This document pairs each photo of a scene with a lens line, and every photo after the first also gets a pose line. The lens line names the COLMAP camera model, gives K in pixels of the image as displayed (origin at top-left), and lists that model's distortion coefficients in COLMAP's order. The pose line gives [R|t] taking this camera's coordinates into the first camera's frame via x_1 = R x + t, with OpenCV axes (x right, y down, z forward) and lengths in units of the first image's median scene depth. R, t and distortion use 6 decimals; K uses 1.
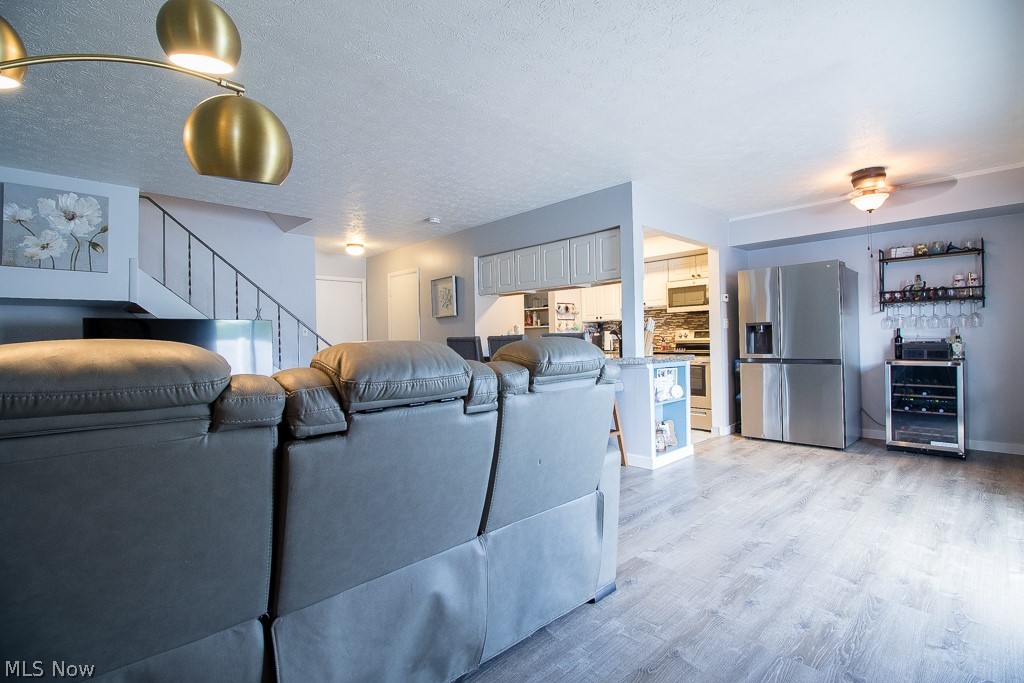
lens RADIAL K [[472.5, 0, 515.7], [0, 472.5, 335.8], [0, 0, 1]] dist [0.001278, -0.014211]
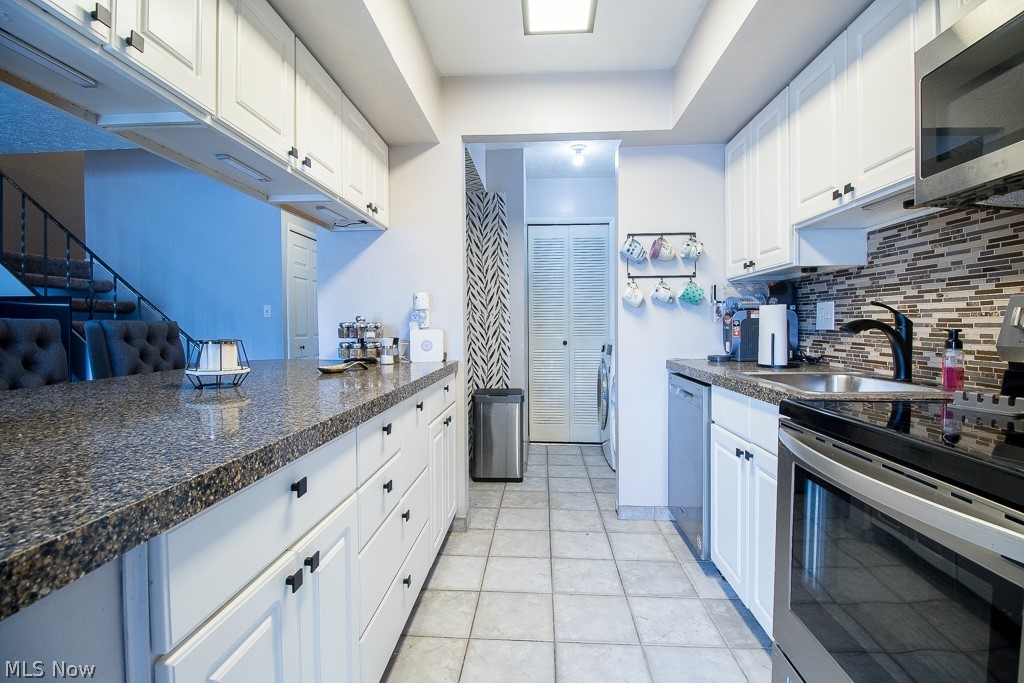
lens RADIAL K [[472.5, 0, 515.7], [0, 472.5, 335.8], [0, 0, 1]] dist [0.001278, -0.014211]
pose [[0.681427, 0.031999, -0.731187, 0.480326], [-0.002101, 0.999125, 0.041768, -0.002971], [0.731883, -0.026925, 0.680898, 1.013761]]
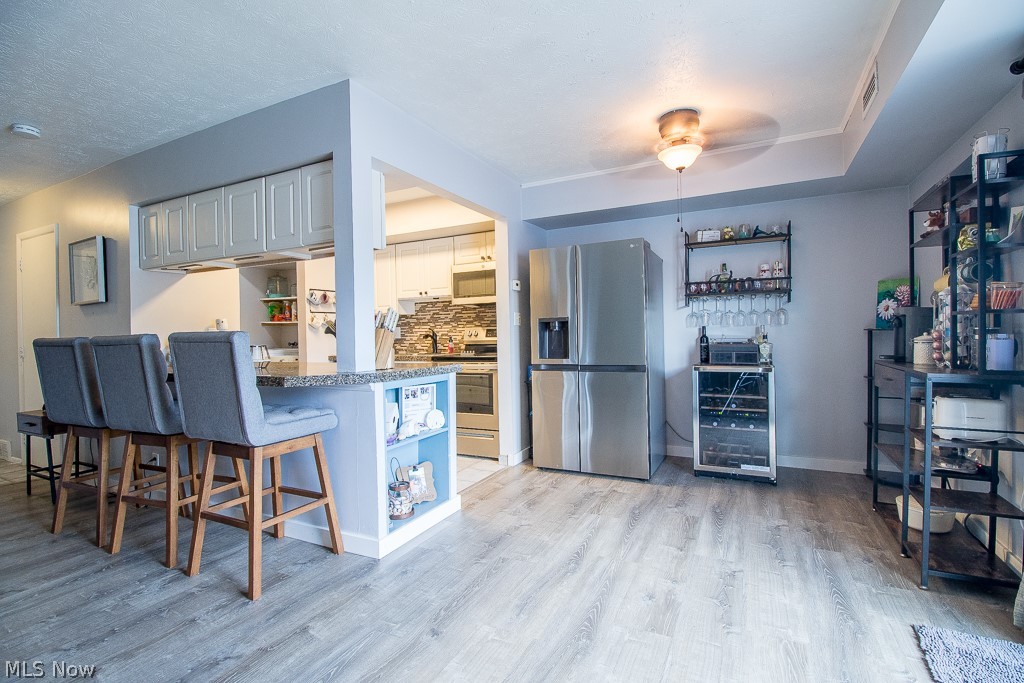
lens RADIAL K [[472.5, 0, 515.7], [0, 472.5, 335.8], [0, 0, 1]] dist [0.001278, -0.014211]
pose [[0.941971, -0.001738, 0.335690, 0.217538], [-0.000343, 0.999981, 0.006139, -0.003988], [-0.335695, -0.005898, 0.941952, 0.324140]]
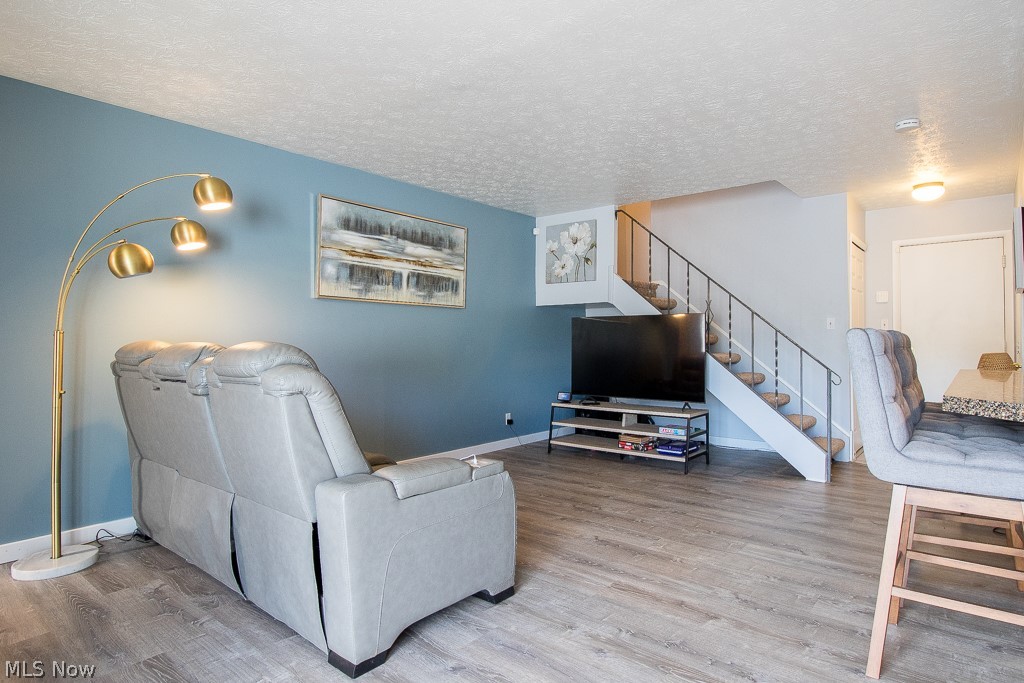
lens RADIAL K [[566.8, 0, 516.4], [0, 566.8, 337.3], [0, 0, 1]] dist [0.000747, -0.000078]
pose [[0.111992, 0.014684, -0.993601, 0.511514], [0.009781, 0.999826, 0.015878, -0.007753], [0.993661, -0.011497, 0.111829, 0.526304]]
